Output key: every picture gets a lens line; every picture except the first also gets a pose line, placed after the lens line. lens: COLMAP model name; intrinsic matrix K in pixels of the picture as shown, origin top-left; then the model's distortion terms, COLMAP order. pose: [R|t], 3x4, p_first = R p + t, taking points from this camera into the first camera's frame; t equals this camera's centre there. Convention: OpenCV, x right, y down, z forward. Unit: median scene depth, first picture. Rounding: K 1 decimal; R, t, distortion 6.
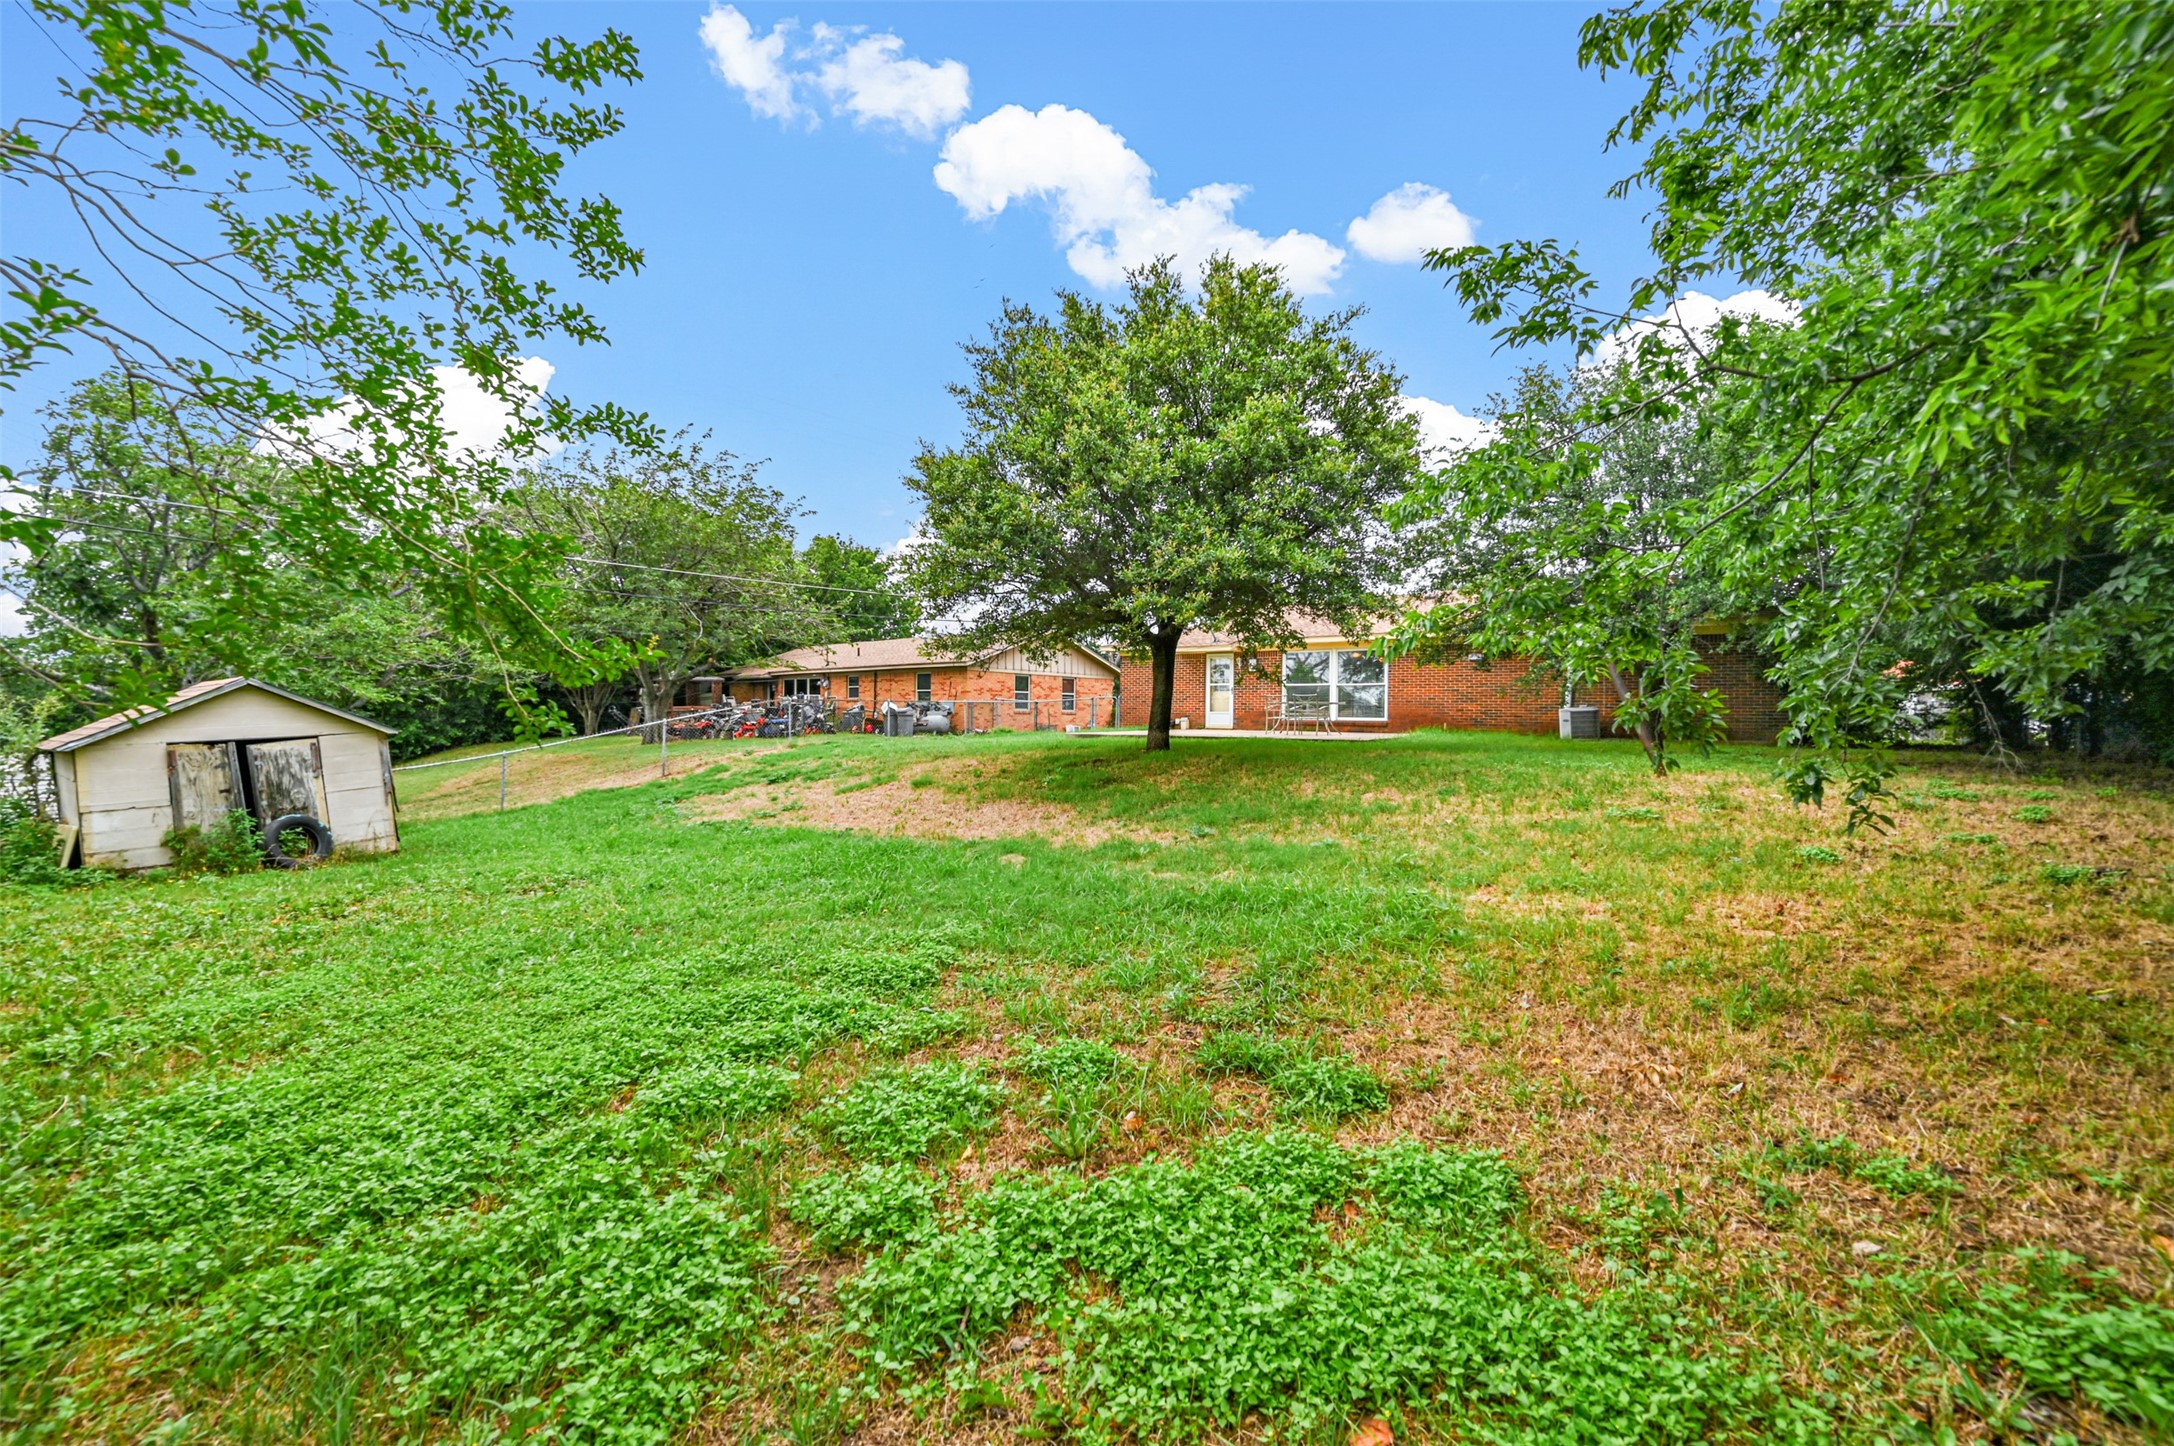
lens RADIAL K [[863.2, 0, 1087.6], [0, 863.2, 714.5], [0, 0, 1]] dist [-0.000249, 0.000178]
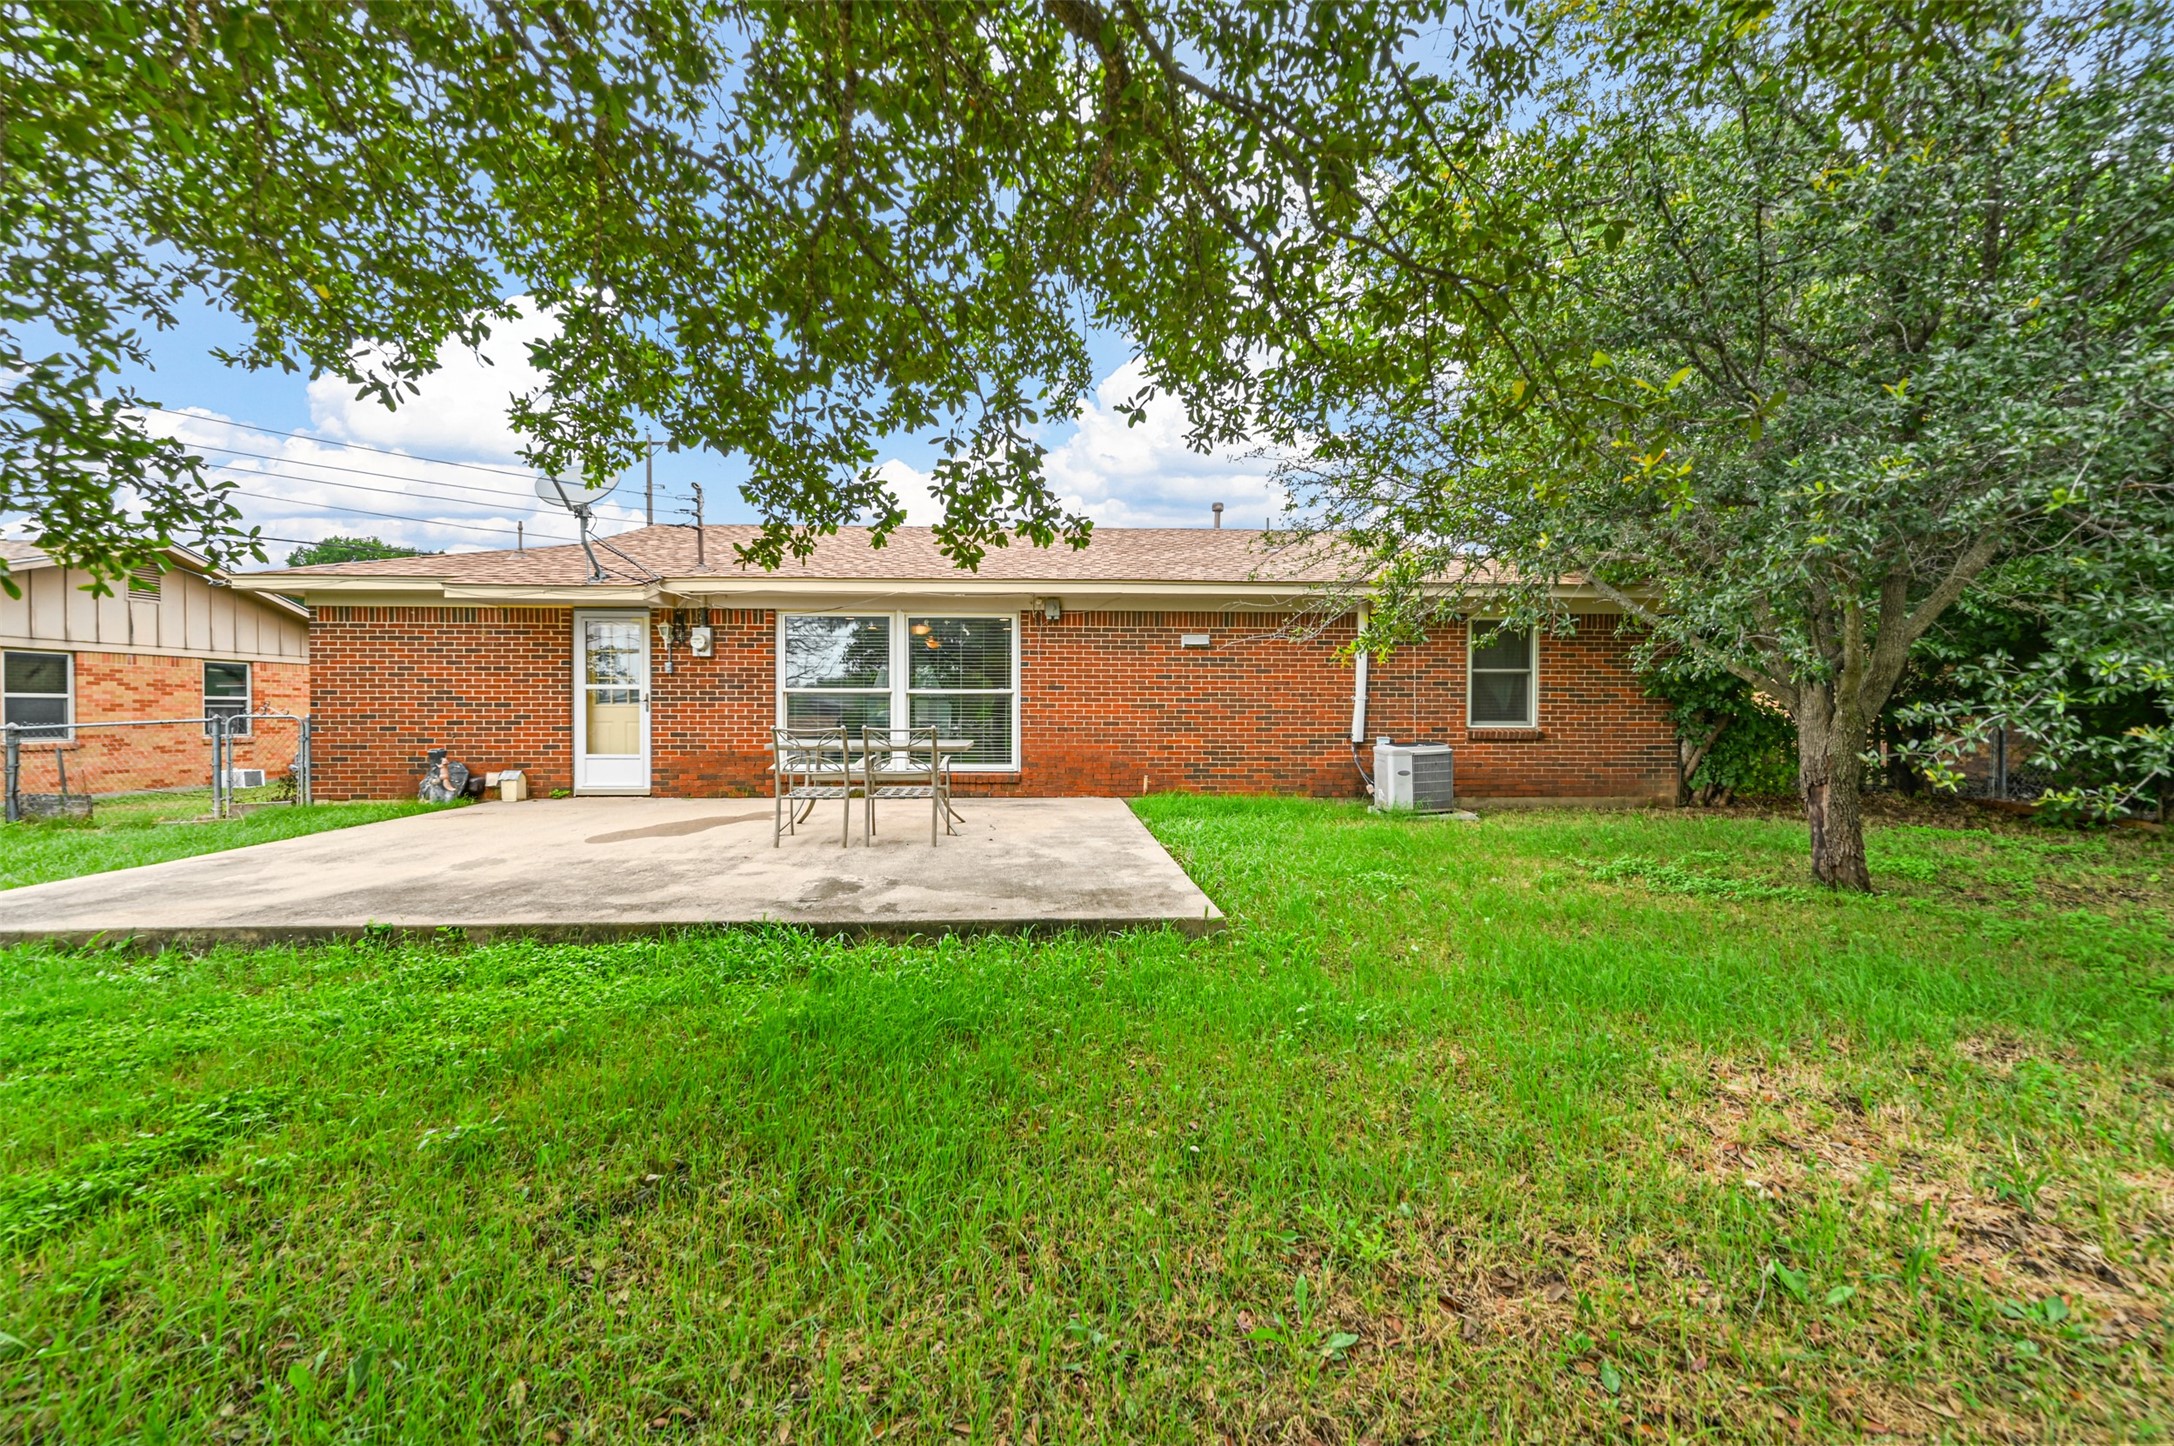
lens RADIAL K [[863.2, 0, 1087.3], [0, 863.2, 716.4], [0, 0, 1]] dist [-0.000249, 0.000178]
pose [[0.806299, -0.014461, 0.591331, 0.093168], [0.008927, 0.999885, 0.012279, -0.023679], [-0.591441, -0.004622, 0.806335, 0.544587]]
